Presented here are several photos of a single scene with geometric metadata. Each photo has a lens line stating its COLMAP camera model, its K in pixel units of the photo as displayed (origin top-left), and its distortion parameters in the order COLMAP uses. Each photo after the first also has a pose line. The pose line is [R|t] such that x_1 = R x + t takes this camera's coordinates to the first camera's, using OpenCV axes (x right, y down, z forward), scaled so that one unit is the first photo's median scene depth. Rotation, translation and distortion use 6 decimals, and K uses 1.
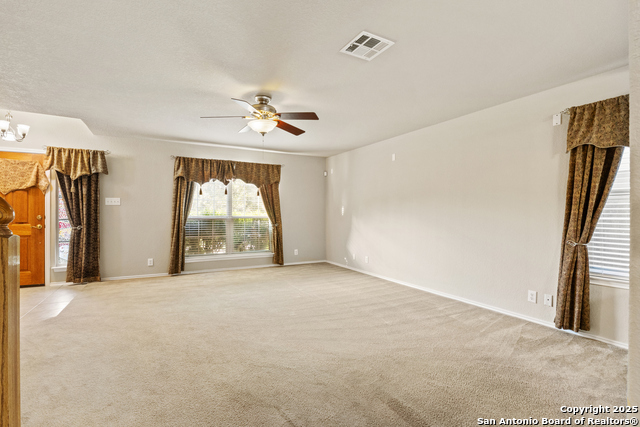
lens RADIAL K [[306.0, 0, 319.5], [0, 306.0, 211.5], [0, 0, 1]] dist [-0.000761, 0.000099]
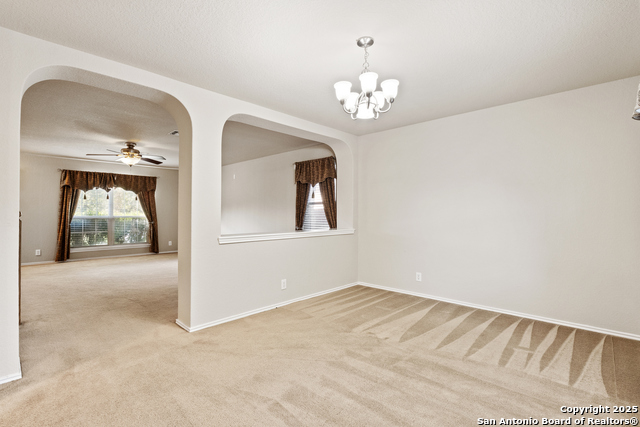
lens RADIAL K [[306.0, 0, 319.5], [0, 306.0, 211.5], [0, 0, 1]] dist [-0.000761, 0.000099]
pose [[0.957780, 0.001053, 0.287499, 0.169252], [-0.000601, 0.999998, -0.001658, -0.002025], [-0.287500, 0.001416, 0.957780, -0.466312]]
